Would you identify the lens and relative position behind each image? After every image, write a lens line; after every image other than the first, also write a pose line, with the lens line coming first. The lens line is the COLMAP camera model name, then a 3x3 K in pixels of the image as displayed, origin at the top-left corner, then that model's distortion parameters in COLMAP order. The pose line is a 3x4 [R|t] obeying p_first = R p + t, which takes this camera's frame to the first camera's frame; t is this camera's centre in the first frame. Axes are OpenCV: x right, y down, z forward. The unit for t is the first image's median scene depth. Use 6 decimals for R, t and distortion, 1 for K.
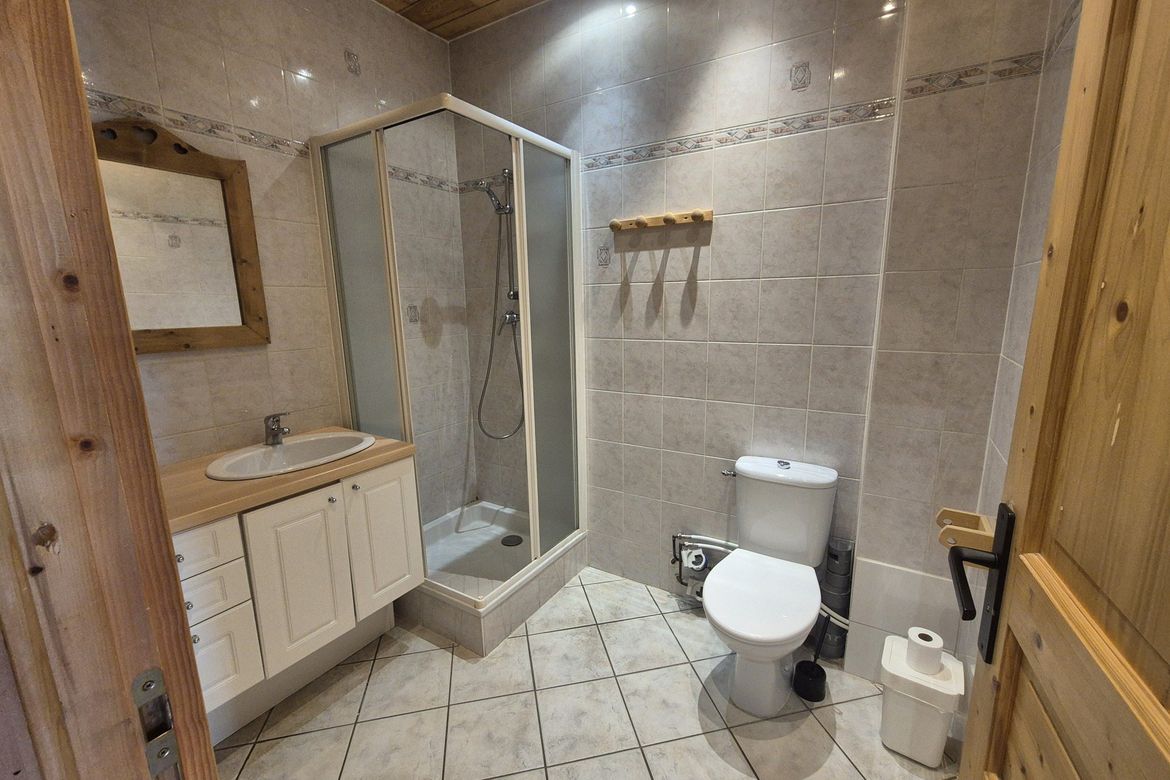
lens RADIAL K [[482.4, 0, 585.6], [0, 482.4, 389.2], [0, 0, 1]] dist [-0.000851, 0.000074]
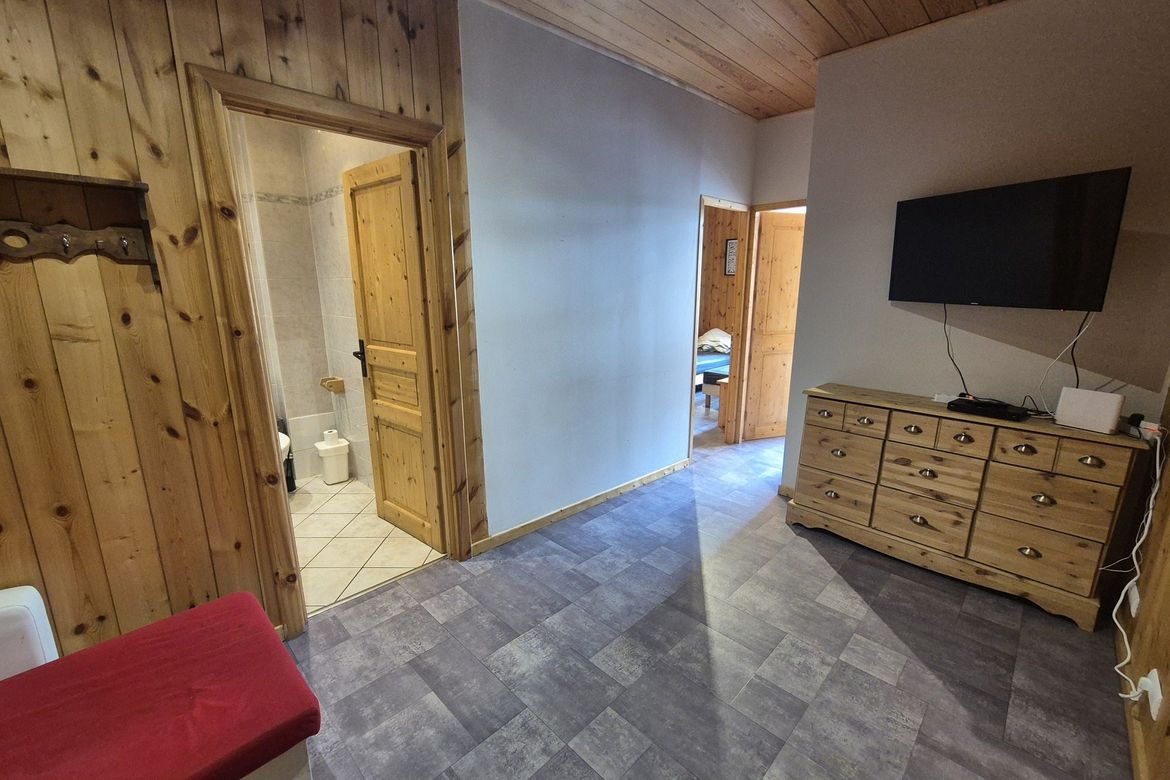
lens RADIAL K [[482.4, 0, 585.5], [0, 482.4, 391.2], [0, 0, 1]] dist [-0.000851, 0.000074]
pose [[0.219276, -0.201822, 0.954561, -1.324145], [0.181310, 0.969759, 0.163386, 0.158302], [-0.958668, 0.137244, 0.249237, -0.889576]]
